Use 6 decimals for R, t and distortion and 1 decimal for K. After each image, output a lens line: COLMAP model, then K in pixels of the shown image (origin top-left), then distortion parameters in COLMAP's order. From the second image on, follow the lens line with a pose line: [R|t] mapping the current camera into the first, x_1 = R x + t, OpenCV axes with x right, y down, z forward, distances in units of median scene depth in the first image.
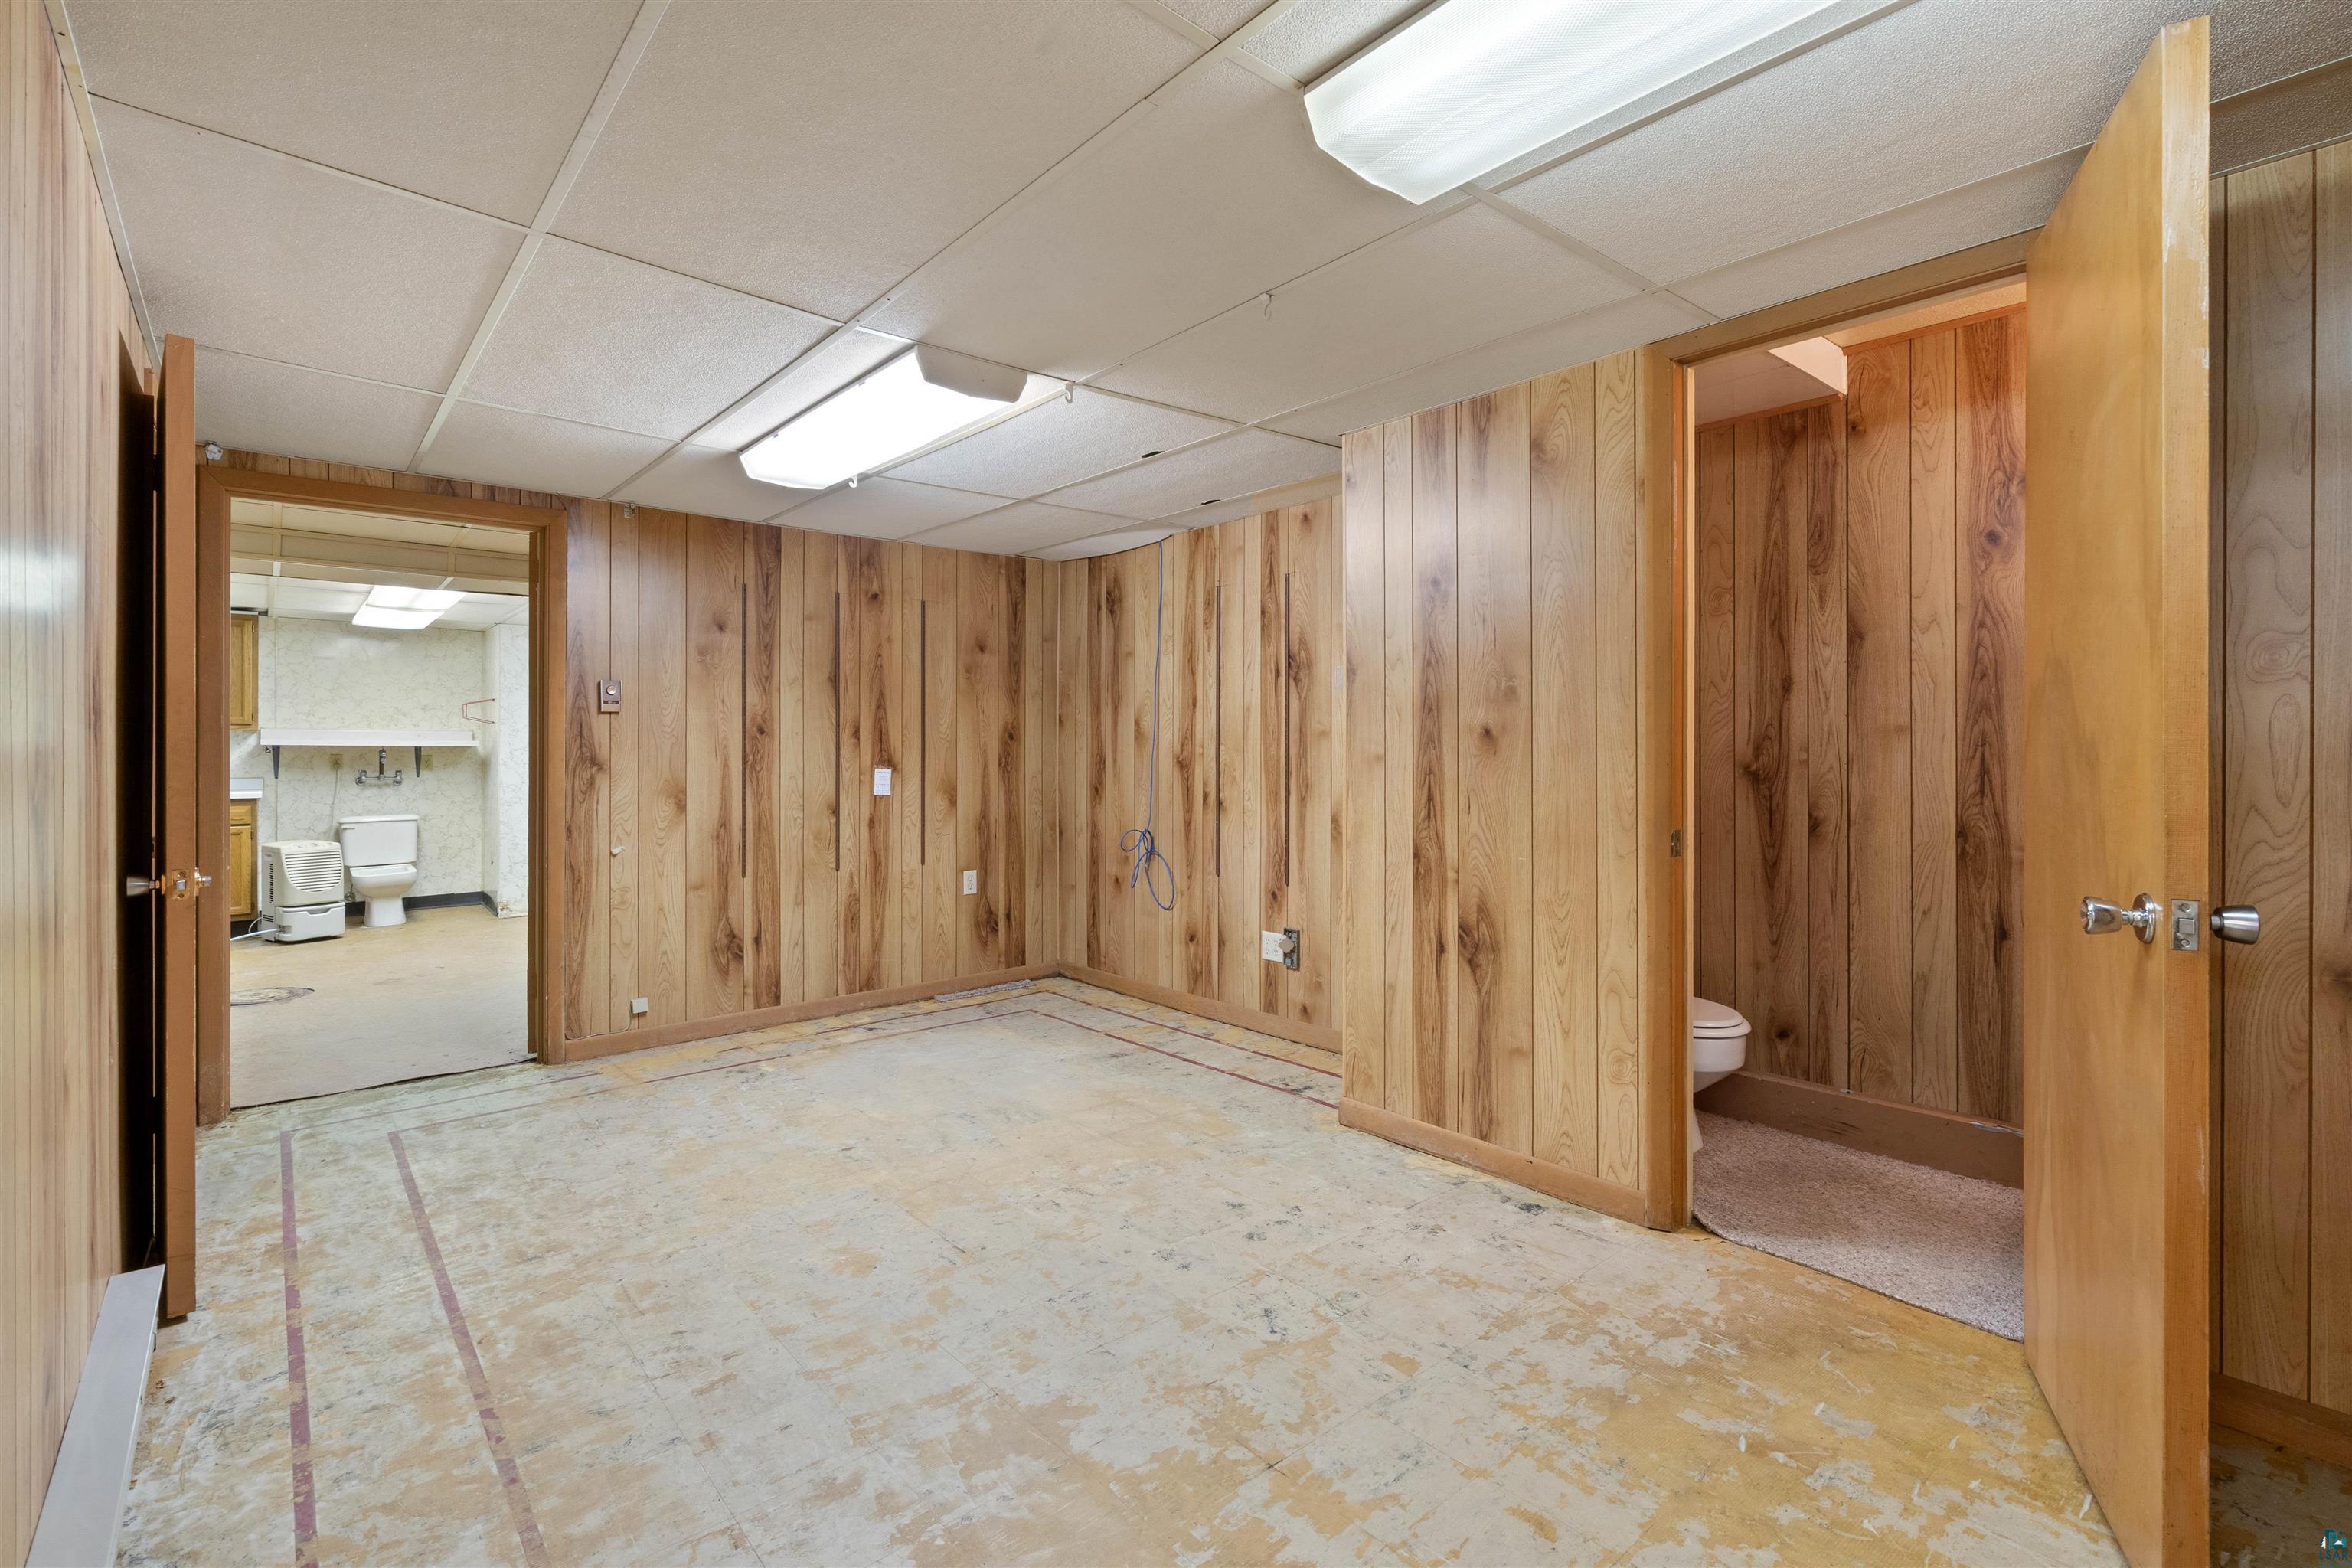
lens RADIAL K [[1083.1, 0, 1178.6], [0, 1083.1, 769.9], [0, 0, 1]] dist [0.000251, 0.001388]
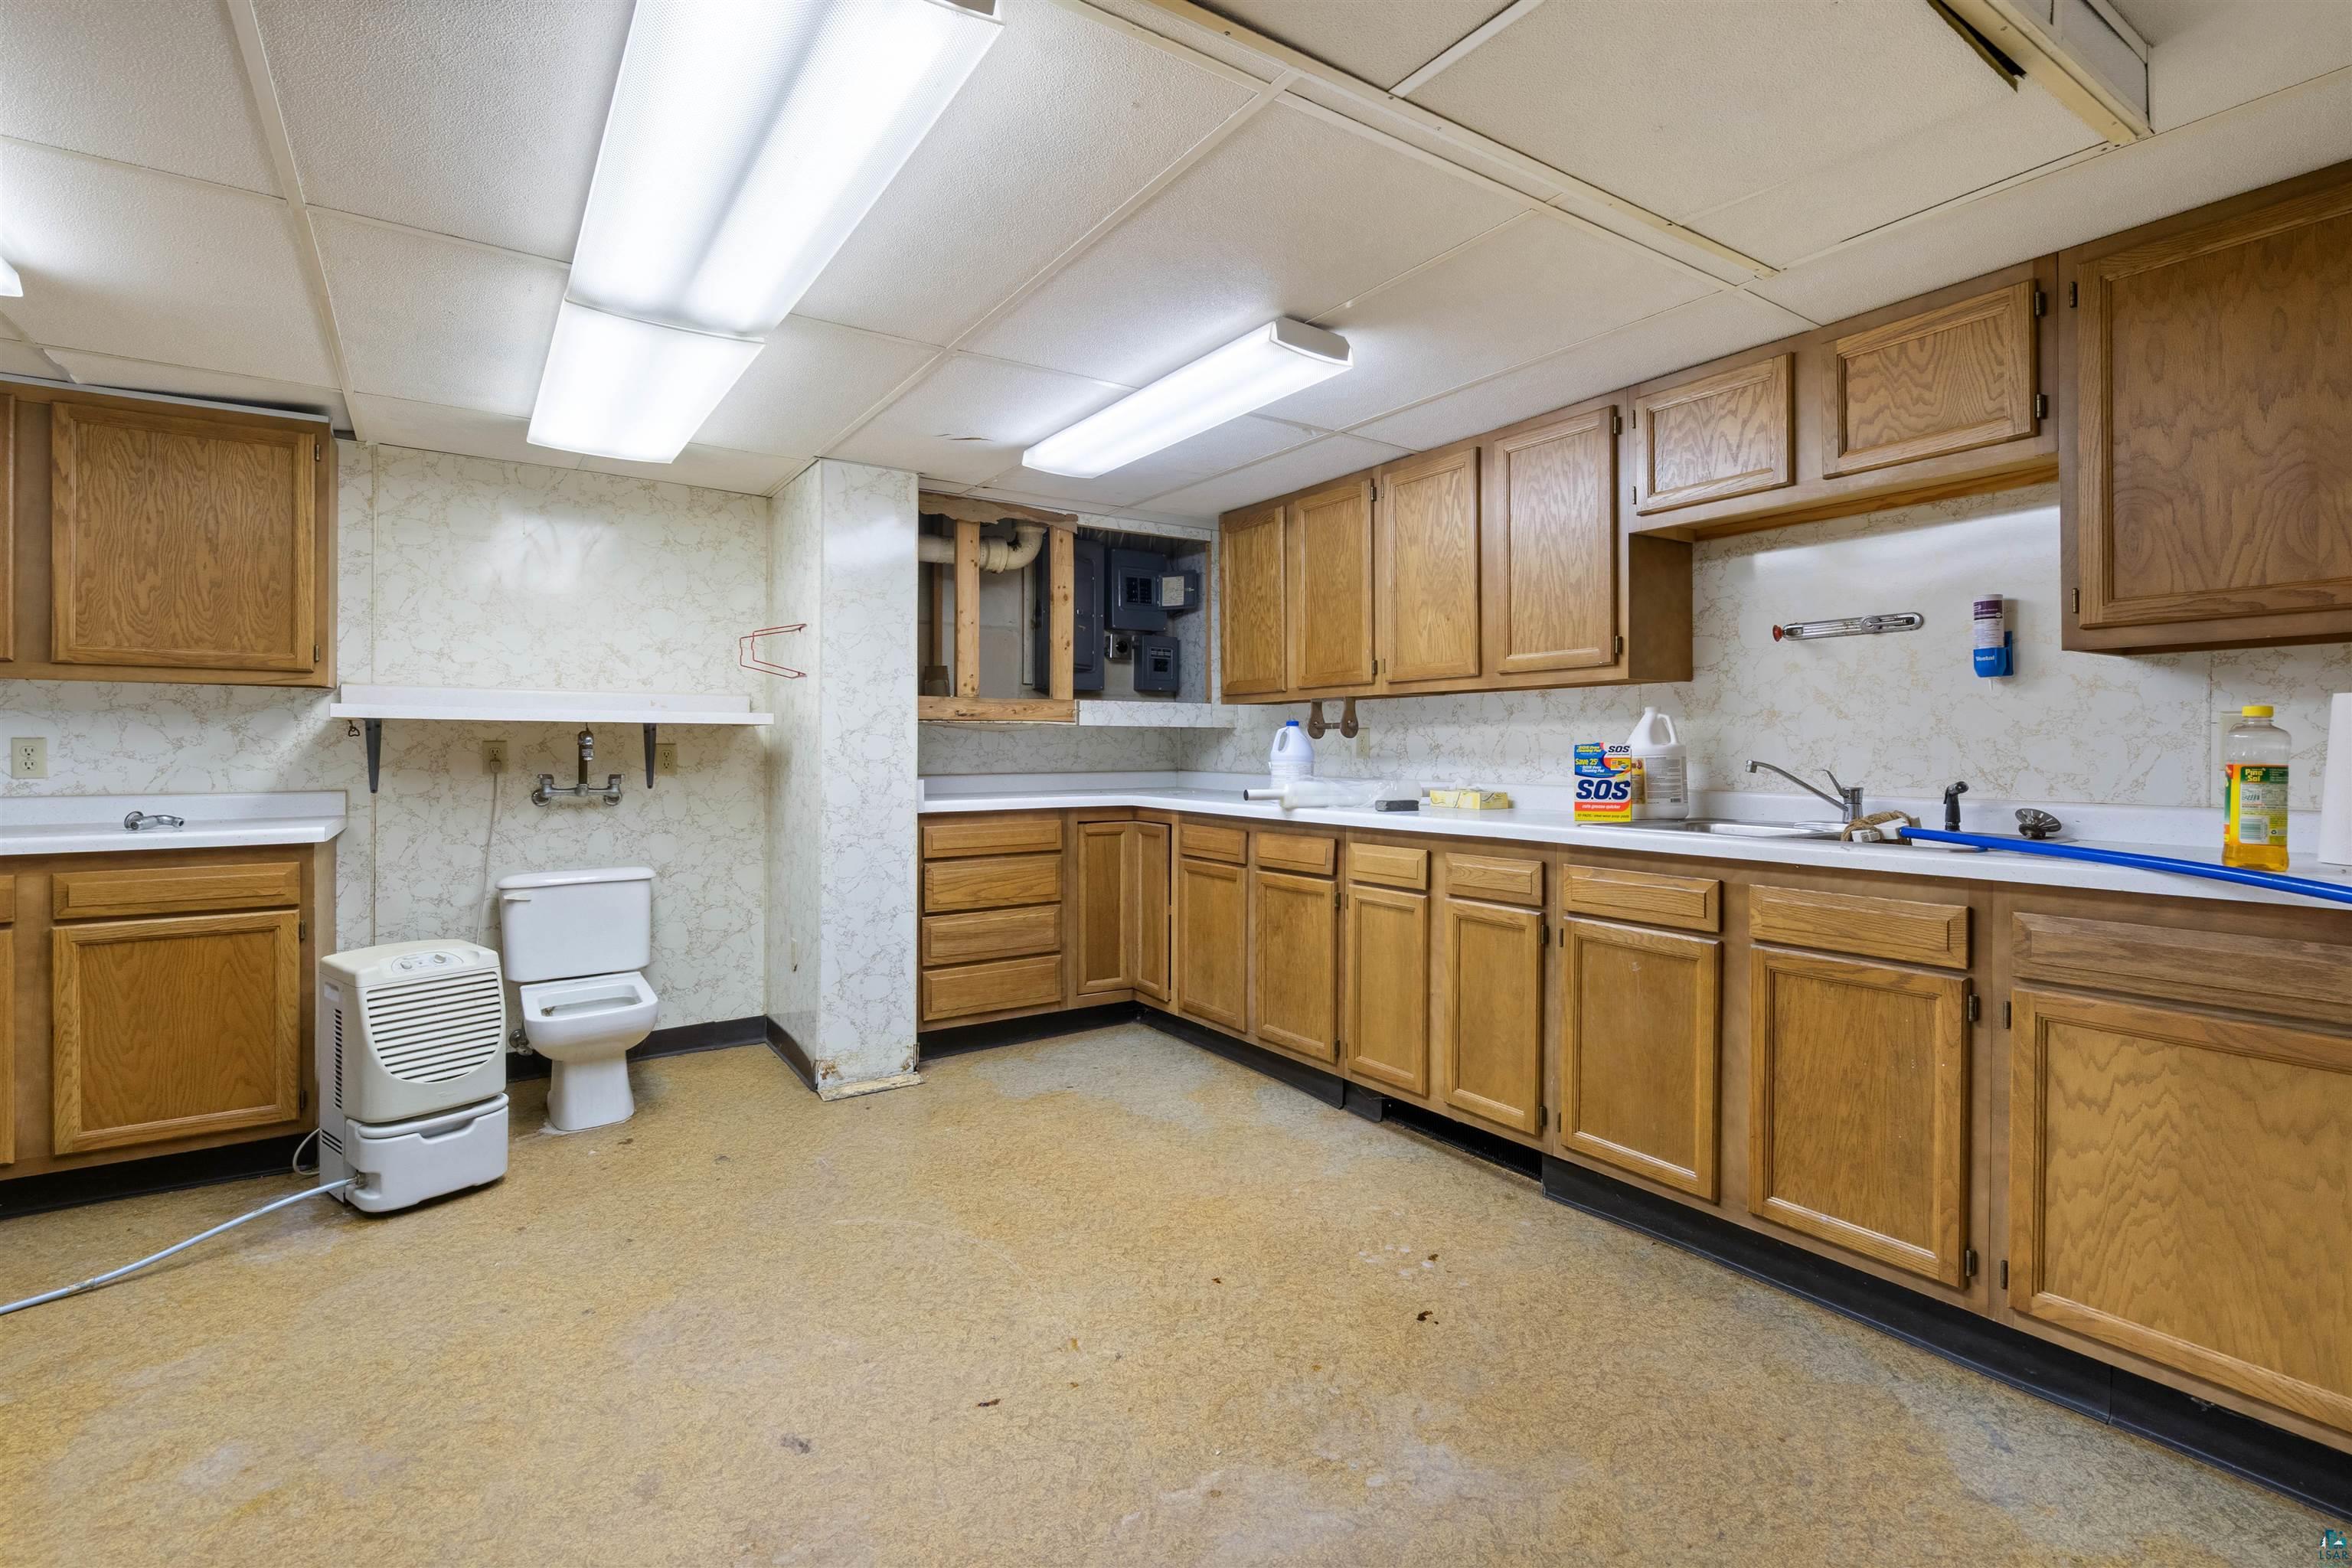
lens RADIAL K [[1083.1, 0, 1178.7], [0, 1083.1, 763.1], [0, 0, 1]] dist [0.000251, 0.001388]
pose [[0.994272, -0.001272, -0.106868, -0.427432], [0.000753, 0.999988, -0.004899, -0.002135], [0.106873, 0.004790, 0.994261, 0.559076]]
